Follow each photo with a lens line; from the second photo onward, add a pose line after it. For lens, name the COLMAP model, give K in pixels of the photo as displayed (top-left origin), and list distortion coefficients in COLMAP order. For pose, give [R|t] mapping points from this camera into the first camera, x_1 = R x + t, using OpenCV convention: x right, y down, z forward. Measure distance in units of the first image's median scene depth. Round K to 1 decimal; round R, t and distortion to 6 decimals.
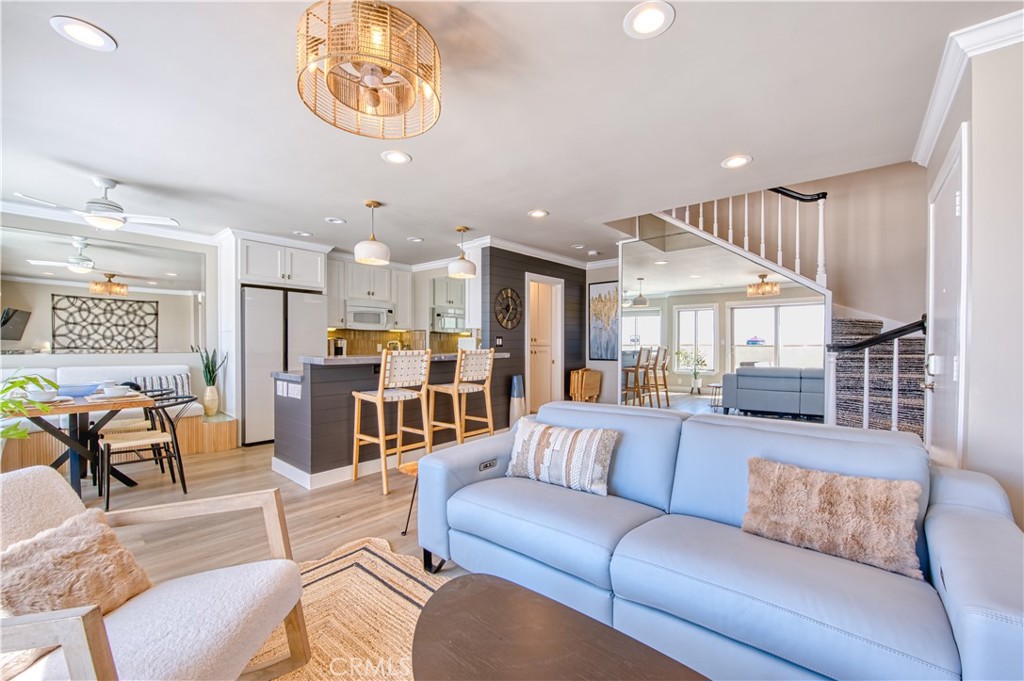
lens RADIAL K [[410.7, 0, 502.1], [0, 410.7, 355.0], [0, 0, 1]] dist [-0.003829, -0.000703]
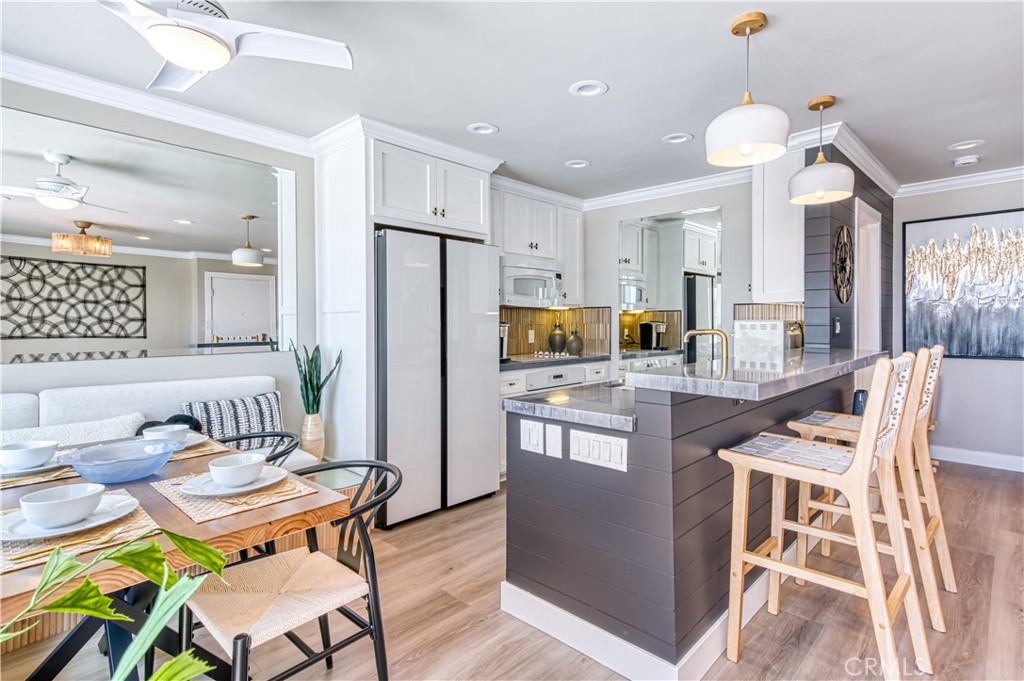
lens RADIAL K [[512.0, 0, 509.7], [0, 512.0, 335.9], [0, 0, 1]] dist [0.047309, 0.002532]
pose [[0.999120, -0.006832, -0.041381, -0.221870], [0.006881, 0.999976, 0.001028, -0.013836], [0.041373, -0.001312, 0.999143, 0.171350]]
